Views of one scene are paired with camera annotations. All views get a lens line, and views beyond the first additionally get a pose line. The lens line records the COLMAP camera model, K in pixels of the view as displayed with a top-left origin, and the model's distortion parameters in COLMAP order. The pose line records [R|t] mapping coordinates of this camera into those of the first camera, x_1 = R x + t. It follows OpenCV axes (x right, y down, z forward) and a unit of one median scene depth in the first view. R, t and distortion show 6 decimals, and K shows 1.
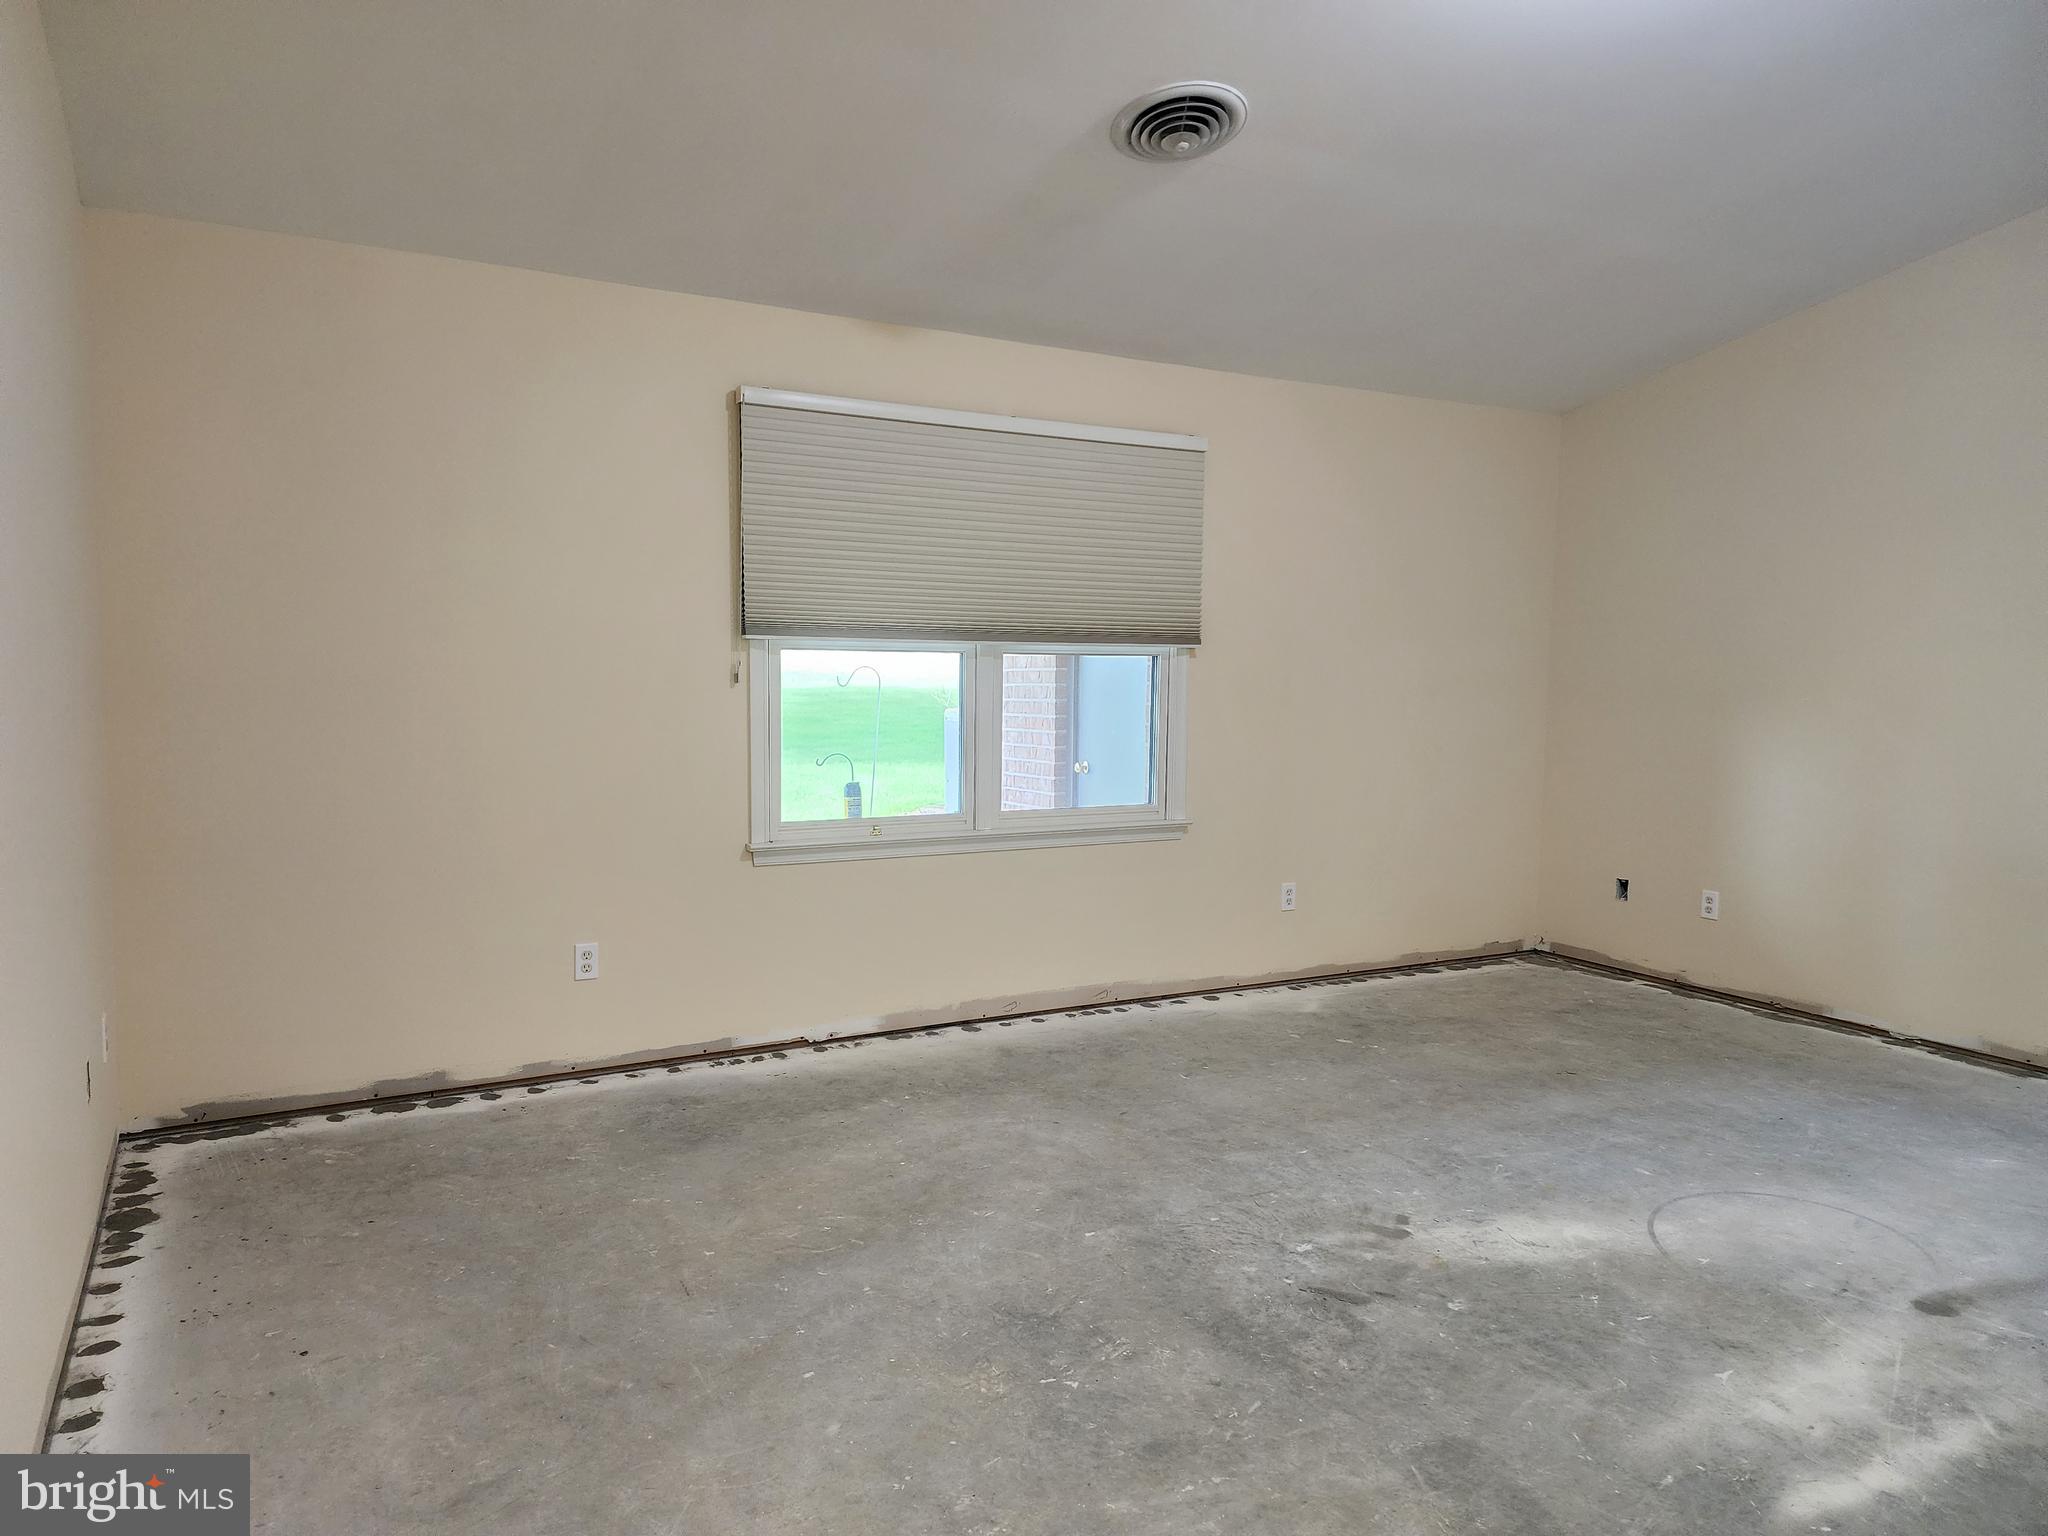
lens RADIAL K [[1362.0, 0, 1009.9], [0, 1362.0, 746.7], [0, 0, 1]] dist [0.072629, -0.061966]
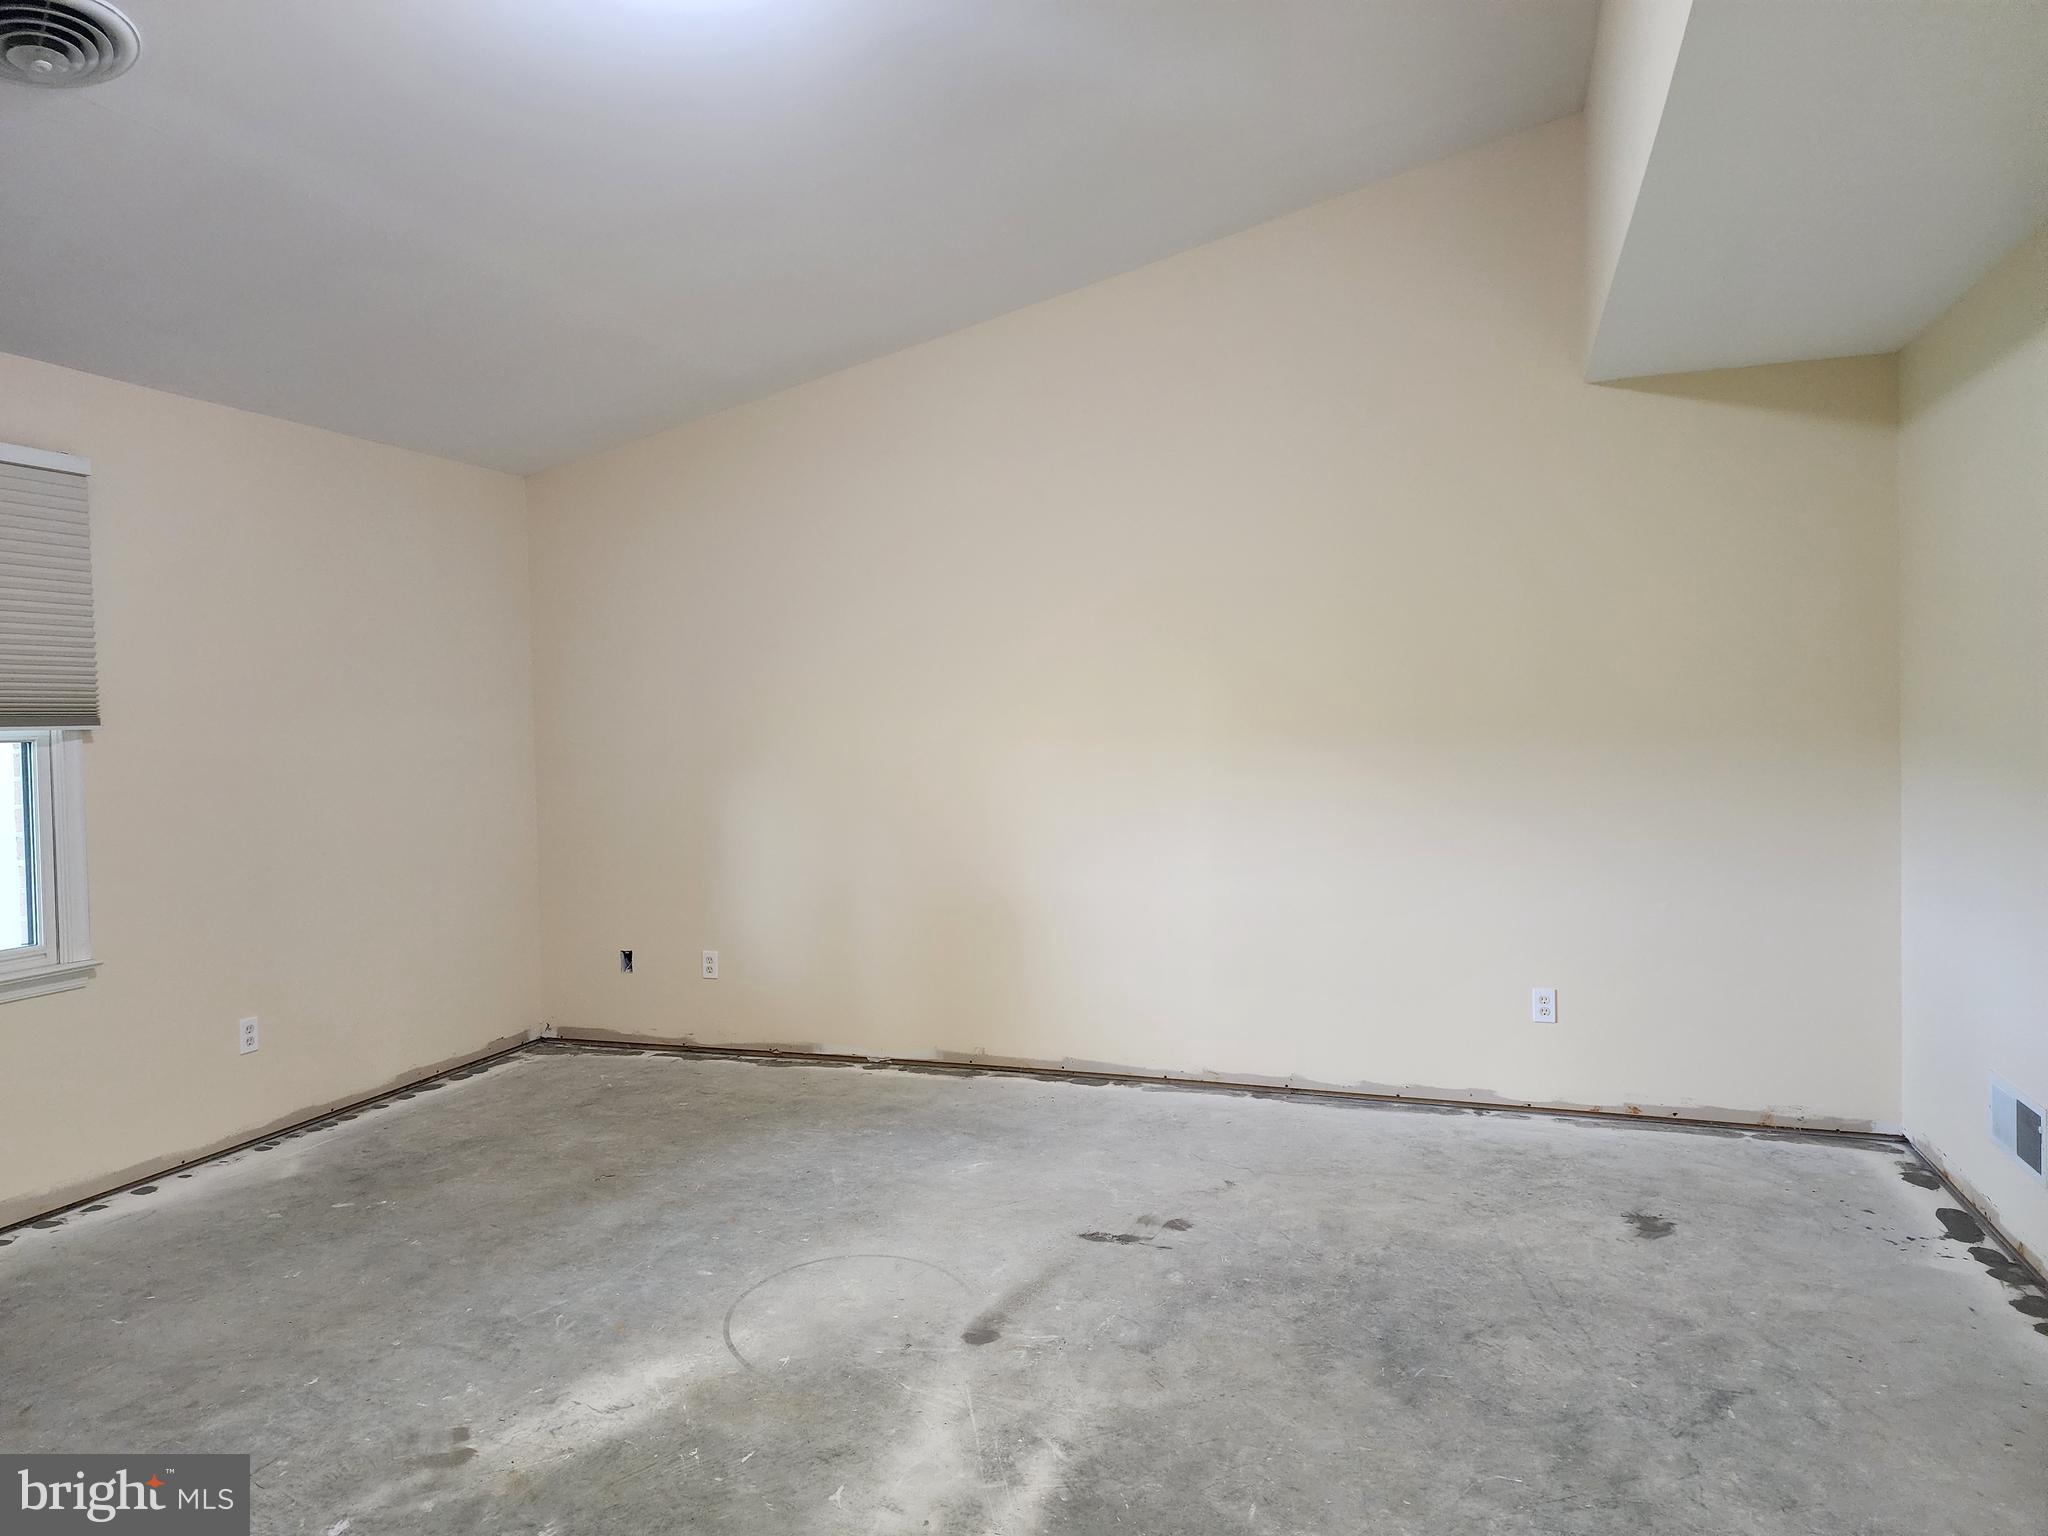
lens RADIAL K [[1362.0, 0, 1009.9], [0, 1362.0, 746.7], [0, 0, 1]] dist [0.072629, -0.061966]
pose [[0.740410, -0.040796, 0.670917, -0.007012], [0.070292, 0.997383, -0.016926, -0.021438], [-0.668470, 0.059692, 0.741340, 0.131492]]
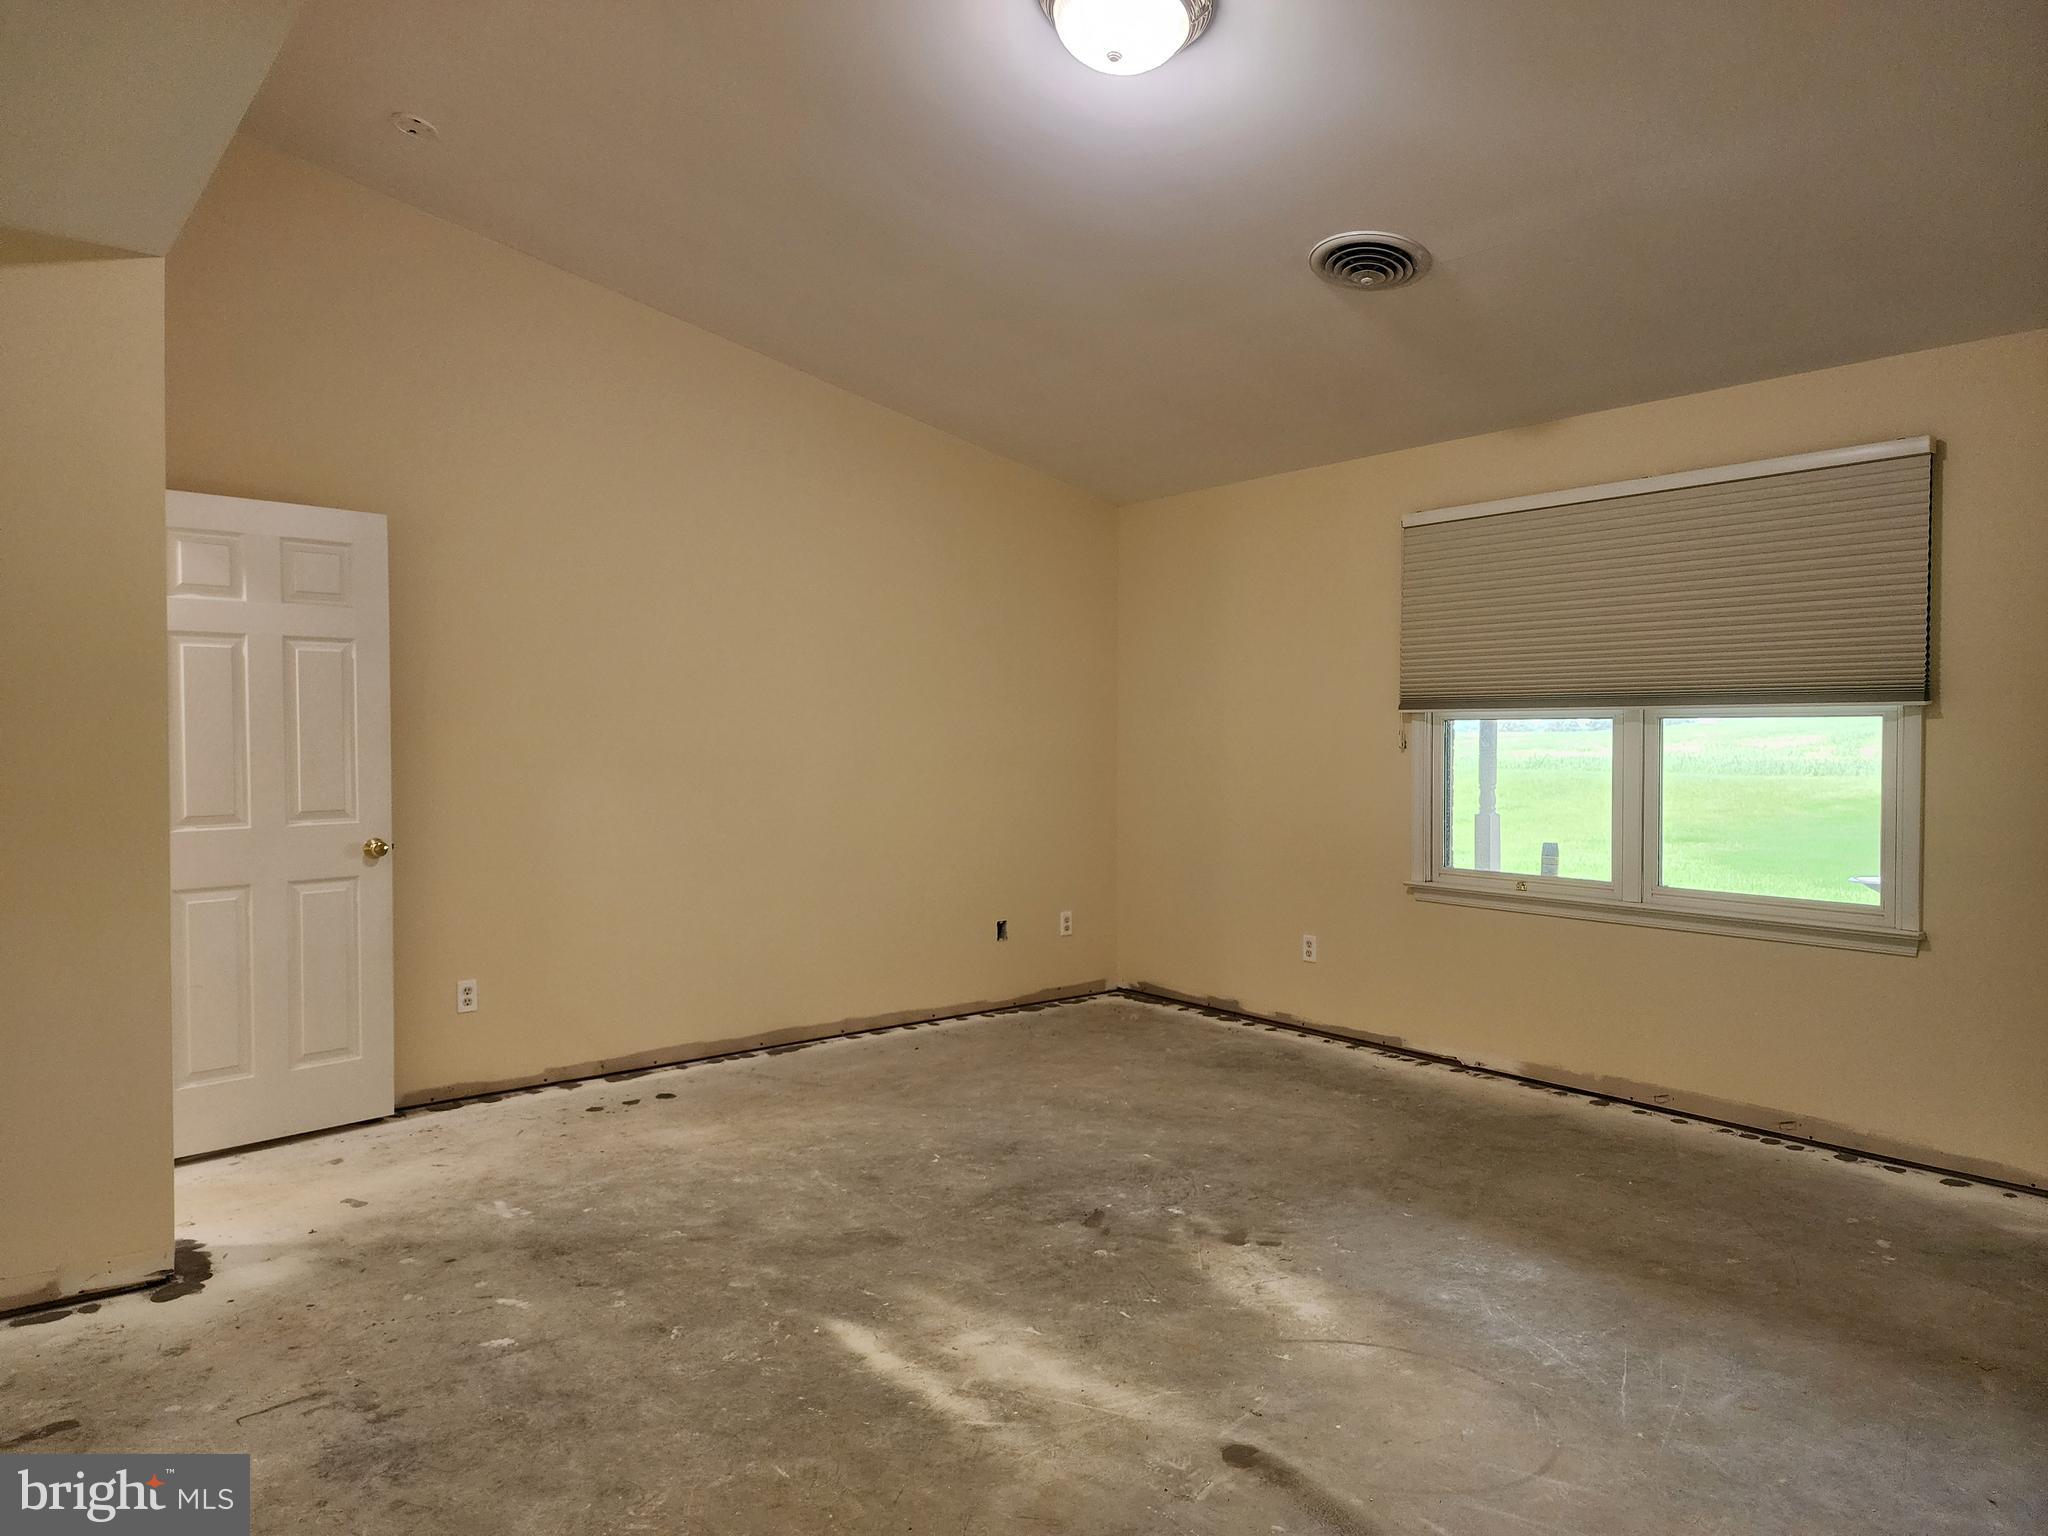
lens RADIAL K [[1378.3, 0, 1024.0], [0, 1378.3, 768.0], [0, 0, 1]] dist [0.067828, -0.062521]
pose [[0.174226, 0.015532, -0.984583, 1.133359], [-0.057831, 0.998311, 0.005515, -0.019271], [0.983006, 0.055978, 0.174830, 0.519388]]
